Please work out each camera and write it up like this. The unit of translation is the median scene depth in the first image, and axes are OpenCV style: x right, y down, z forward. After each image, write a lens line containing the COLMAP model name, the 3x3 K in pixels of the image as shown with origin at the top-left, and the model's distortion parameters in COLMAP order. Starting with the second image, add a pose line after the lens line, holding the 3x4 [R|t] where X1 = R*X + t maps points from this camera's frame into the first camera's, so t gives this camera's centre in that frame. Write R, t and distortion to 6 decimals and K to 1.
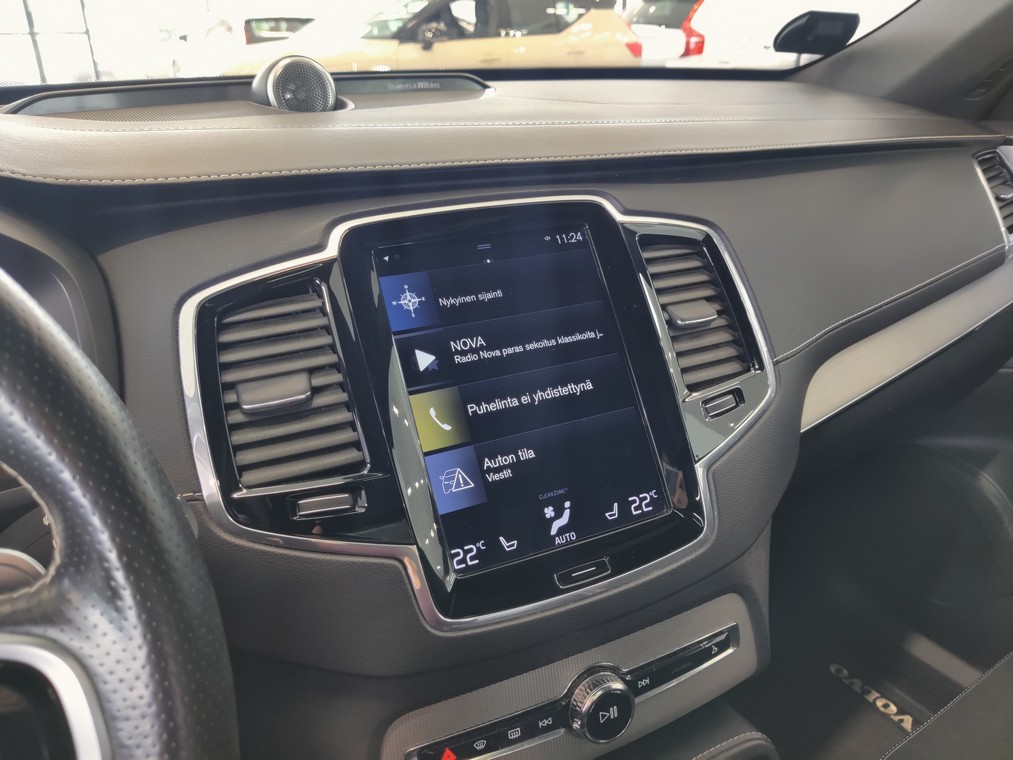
lens RADIAL K [[796.0, 0, 520.3], [0, 796.0, 370.0], [0, 0, 1]] dist [-0.009854, -0.015451]
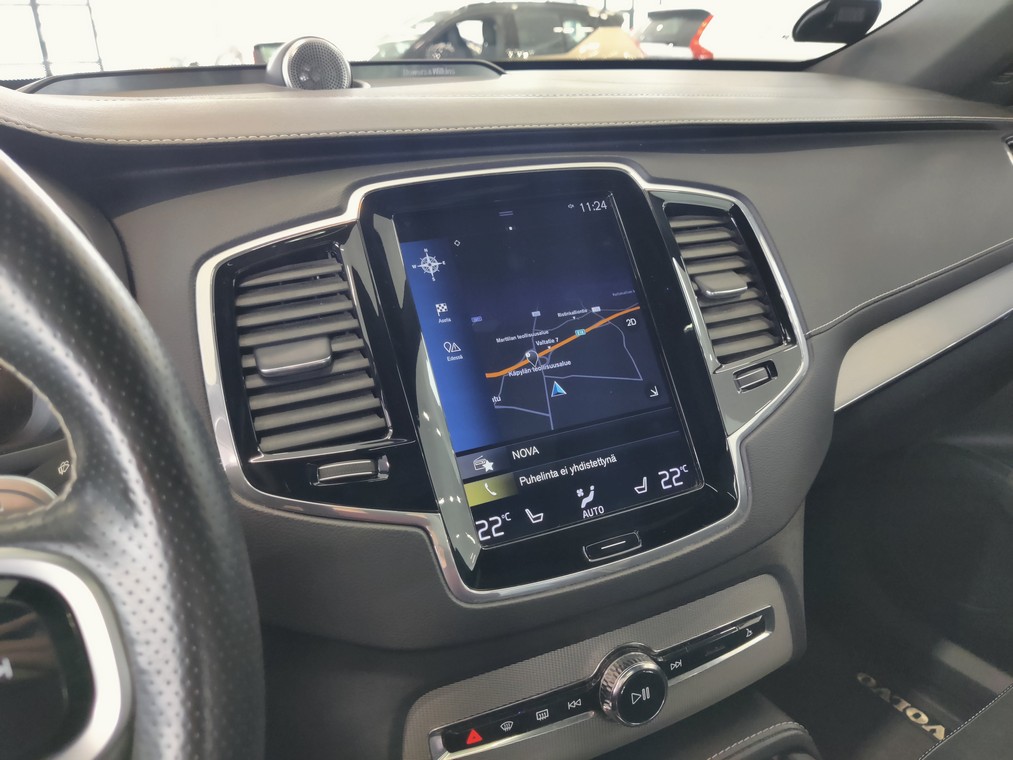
lens RADIAL K [[798.9, 0, 506.5], [0, 798.9, 380.0], [0, 0, 1]] dist [-0.009538, -0.011563]
pose [[0.999579, -0.006326, -0.028320, -0.019533], [0.005924, 0.999881, -0.014254, 0.063676], [0.028407, 0.014080, 0.999497, 0.030175]]
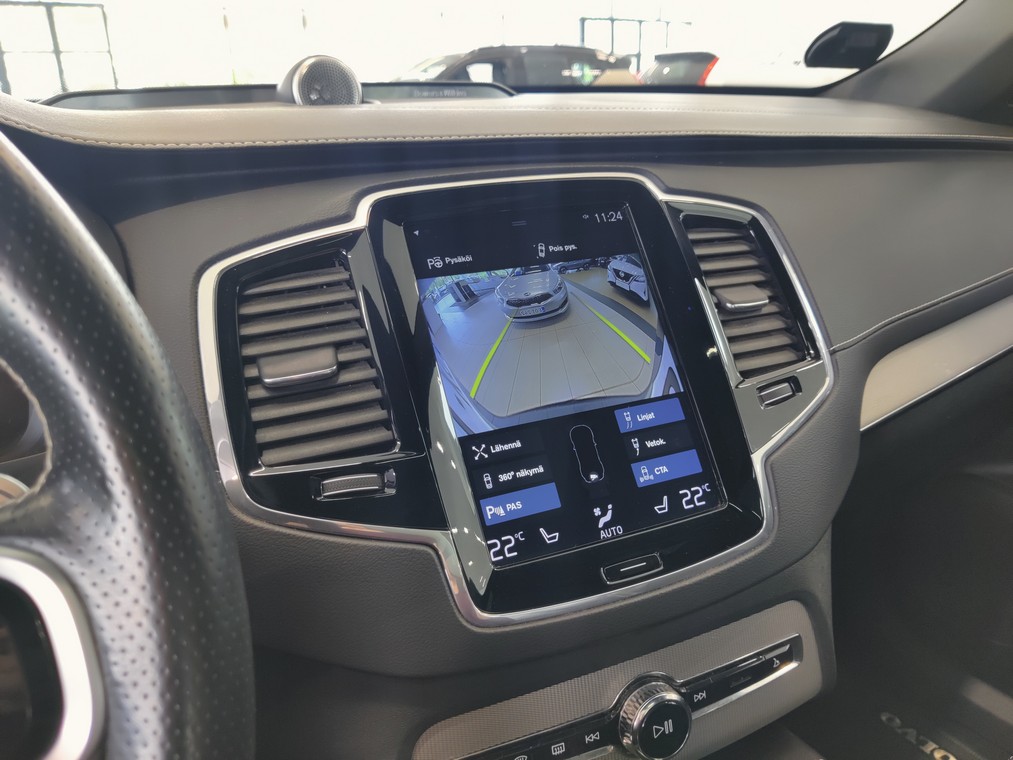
lens RADIAL K [[798.3, 0, 506.5], [0, 798.3, 380.0], [0, 0, 1]] dist [-0.020732, 0.003451]
pose [[0.999175, -0.007541, -0.039916, -0.025169], [0.005088, 0.998112, -0.061202, 0.090562], [0.040302, 0.060948, 0.997327, 0.071713]]
